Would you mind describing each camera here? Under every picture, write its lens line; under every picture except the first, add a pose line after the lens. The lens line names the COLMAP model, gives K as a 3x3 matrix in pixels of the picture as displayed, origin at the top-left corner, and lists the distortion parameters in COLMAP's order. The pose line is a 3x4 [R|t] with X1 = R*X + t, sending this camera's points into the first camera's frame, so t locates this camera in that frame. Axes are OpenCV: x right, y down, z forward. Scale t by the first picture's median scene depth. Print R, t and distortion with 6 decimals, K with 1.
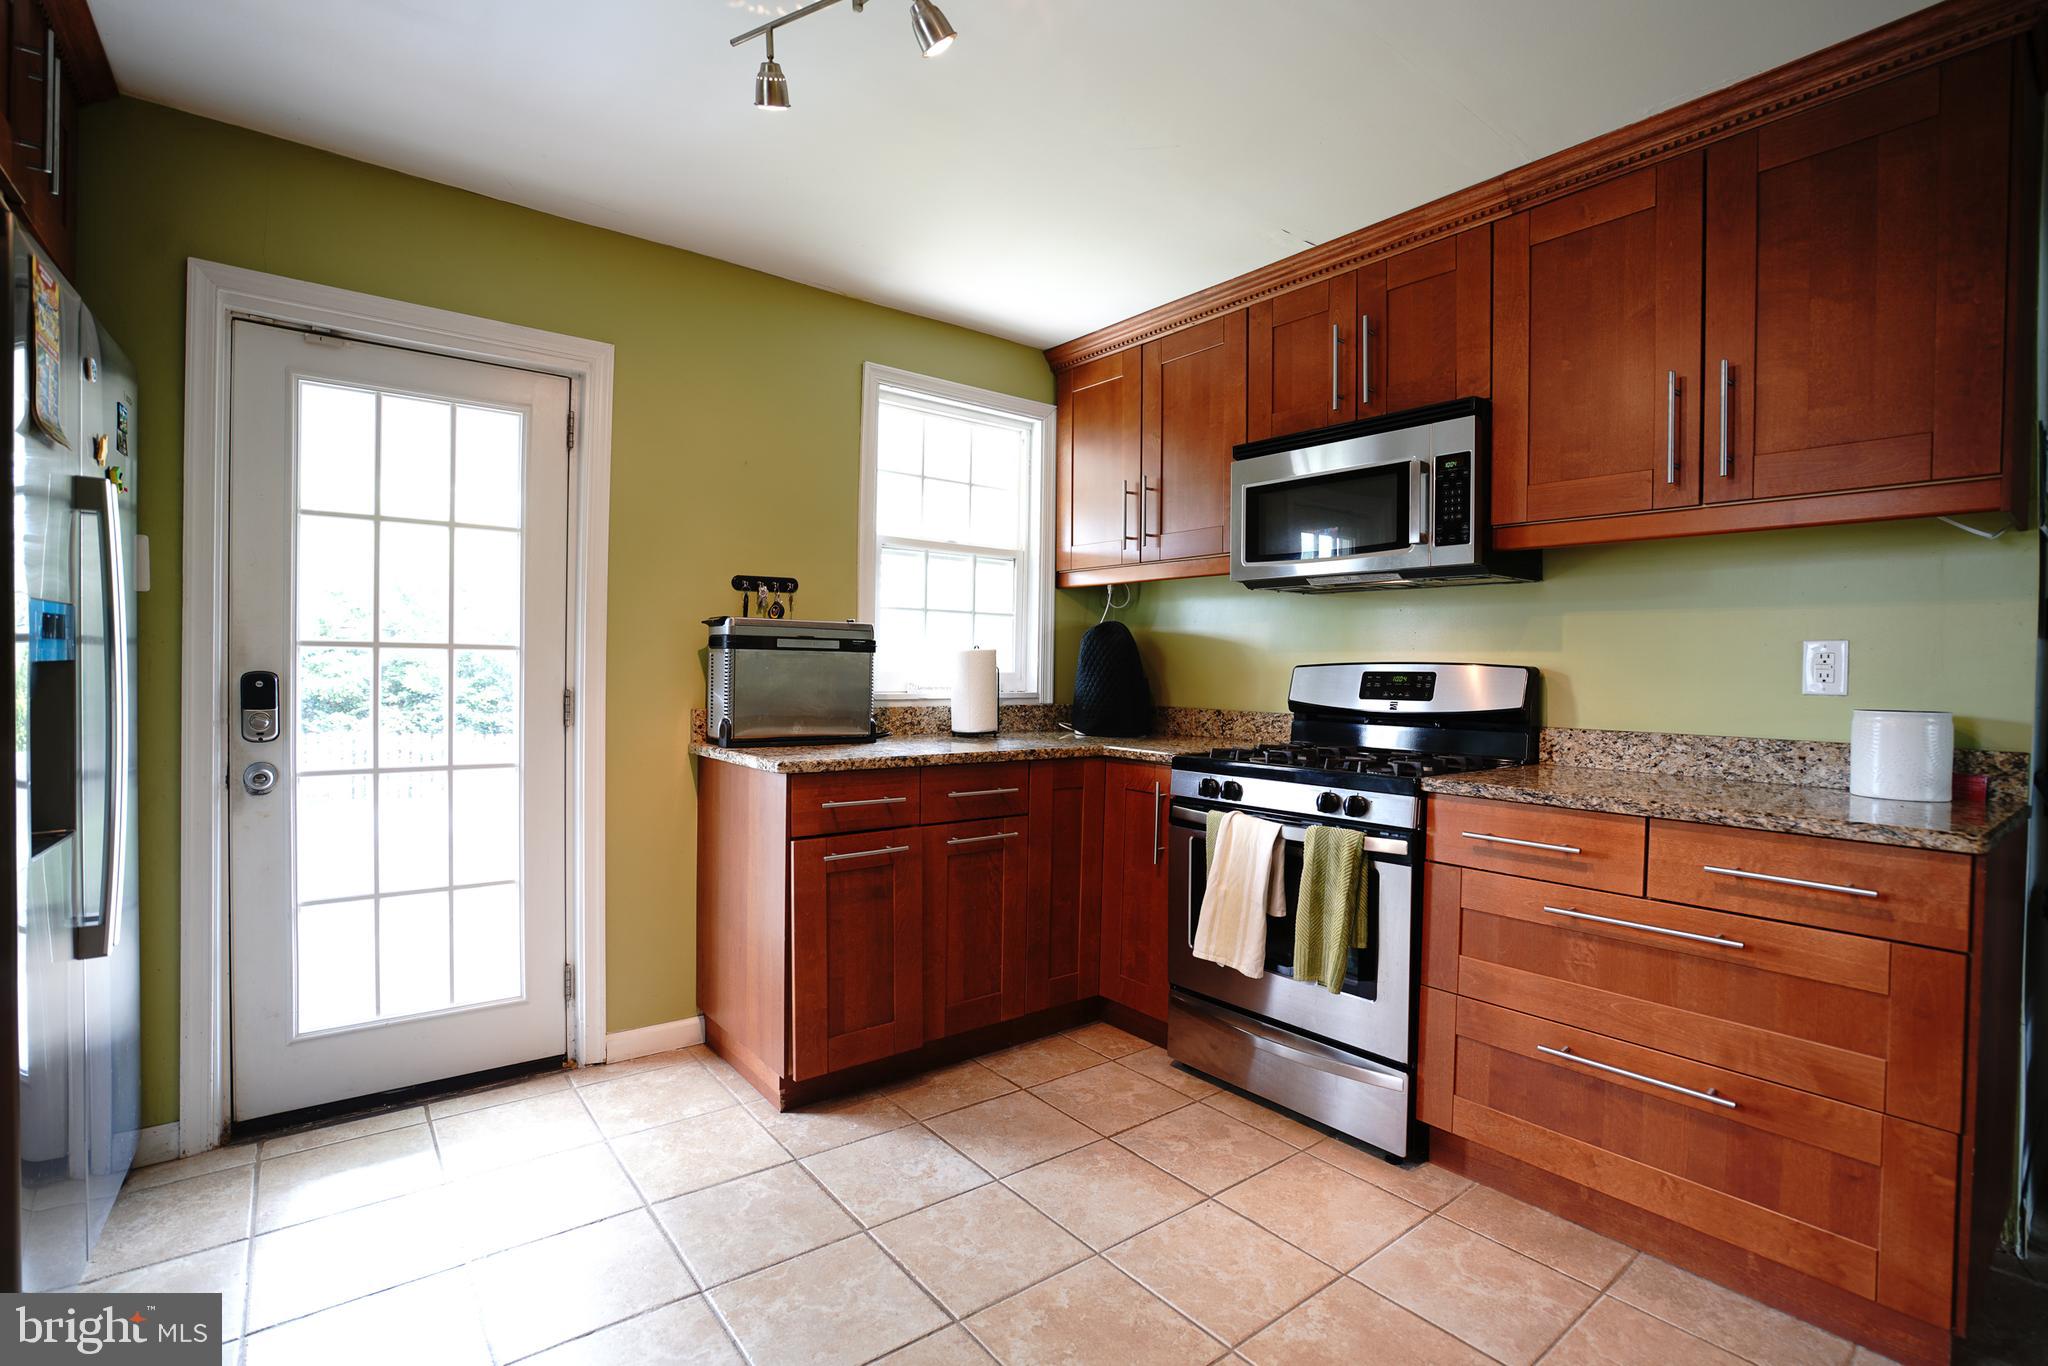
lens RADIAL K [[949.4, 0, 1015.4], [0, 949.4, 678.1], [0, 0, 1]] dist [-0.067065, 0.027655]
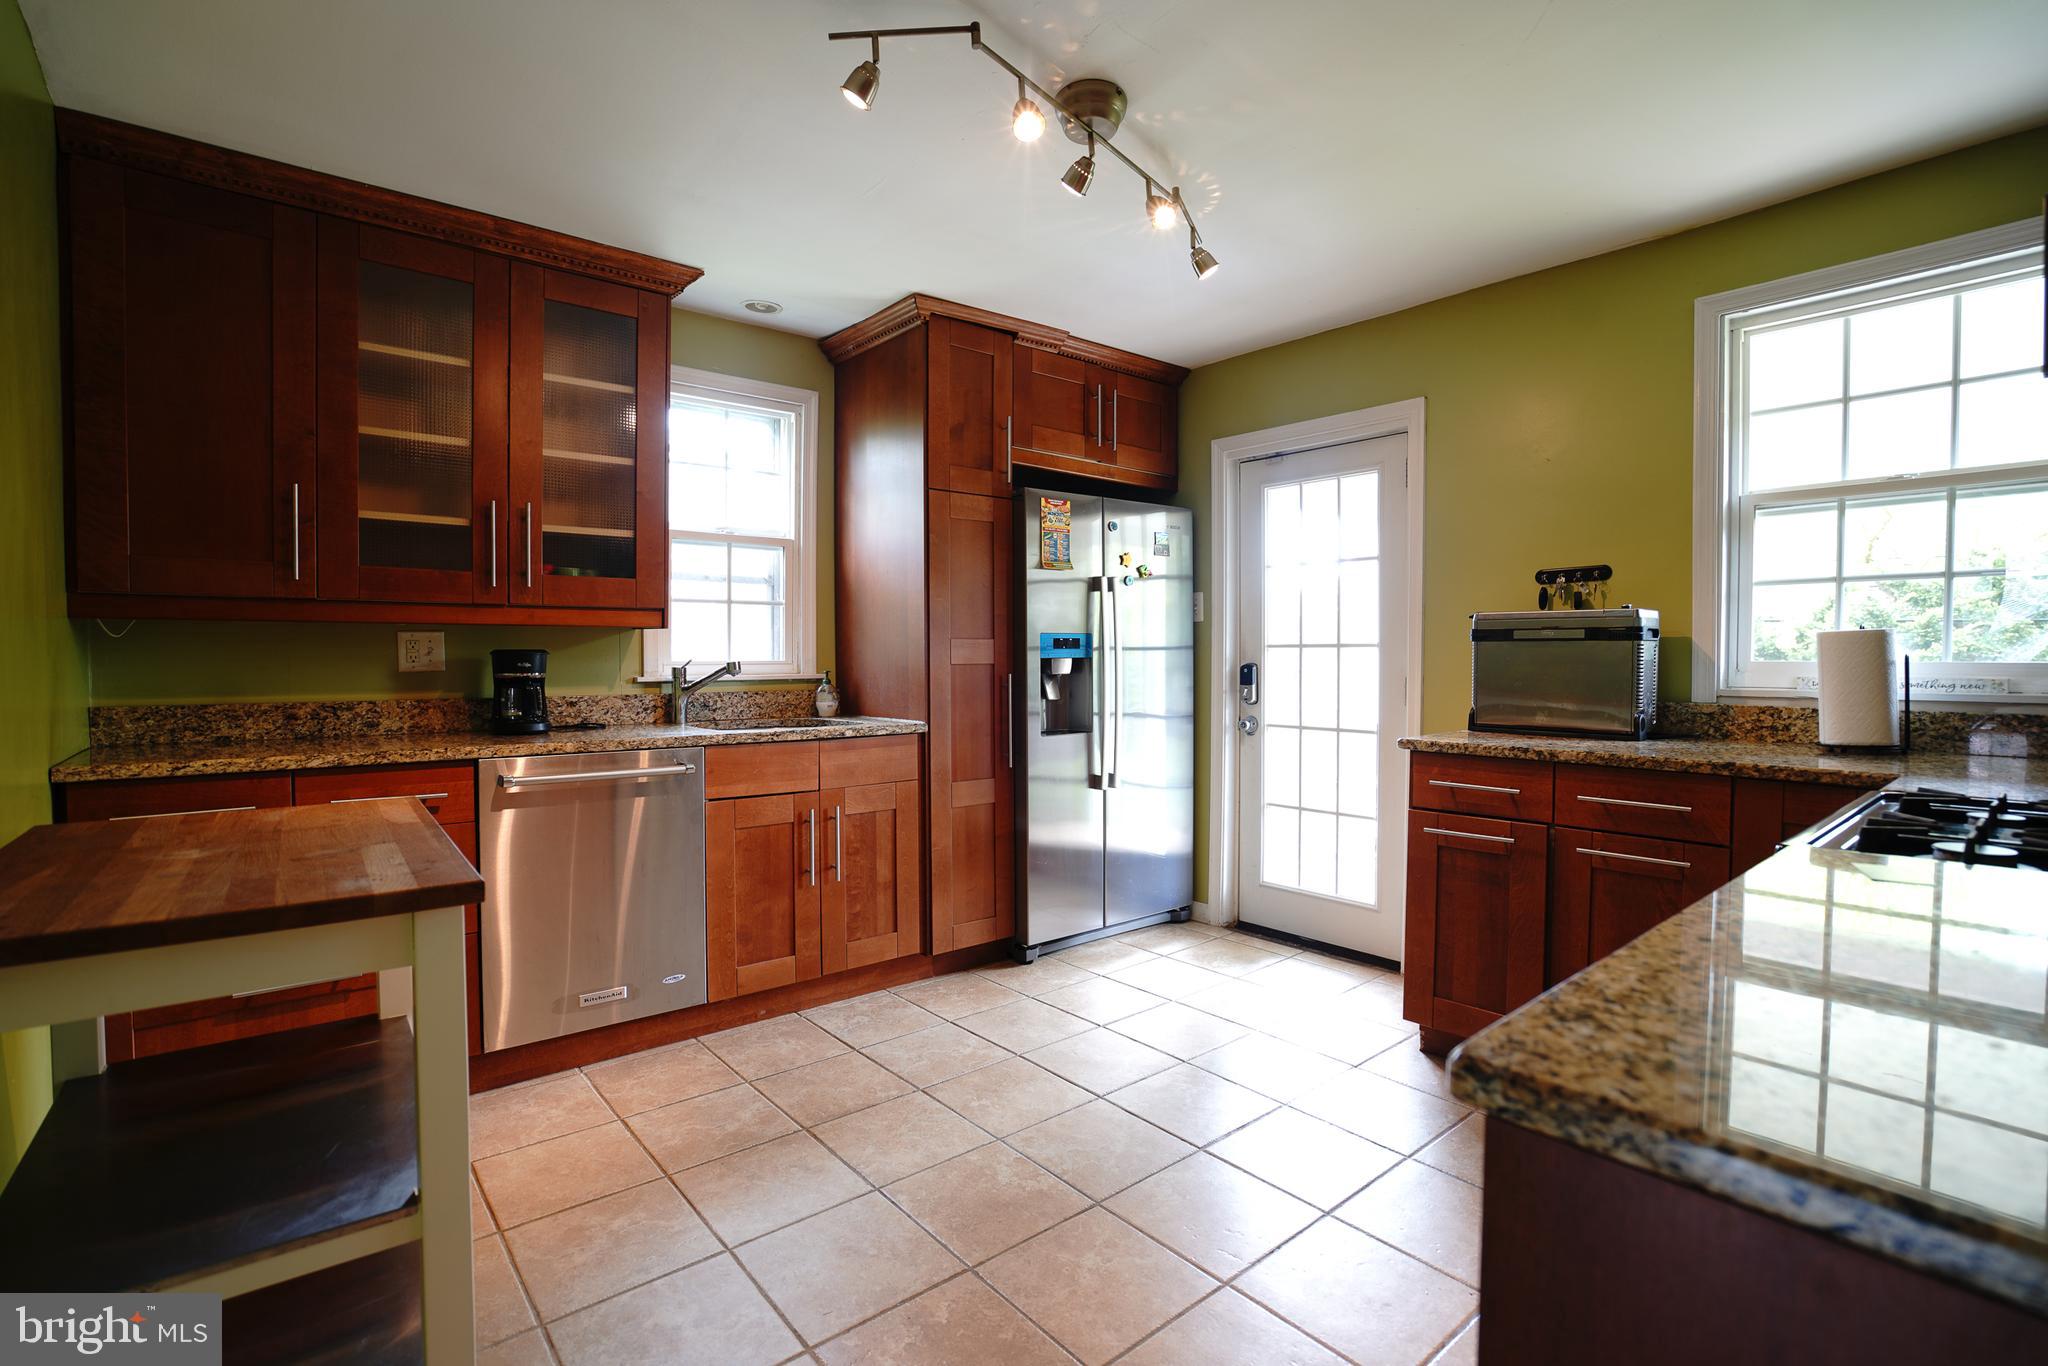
lens RADIAL K [[949.4, 0, 1015.4], [0, 949.4, 678.1], [0, 0, 1]] dist [-0.067065, 0.027655]
pose [[0.022214, 0.009471, -0.999708, 0.831695], [-0.009566, 0.999911, 0.009260, 0.007221], [0.999707, 0.009357, 0.022303, 0.461225]]
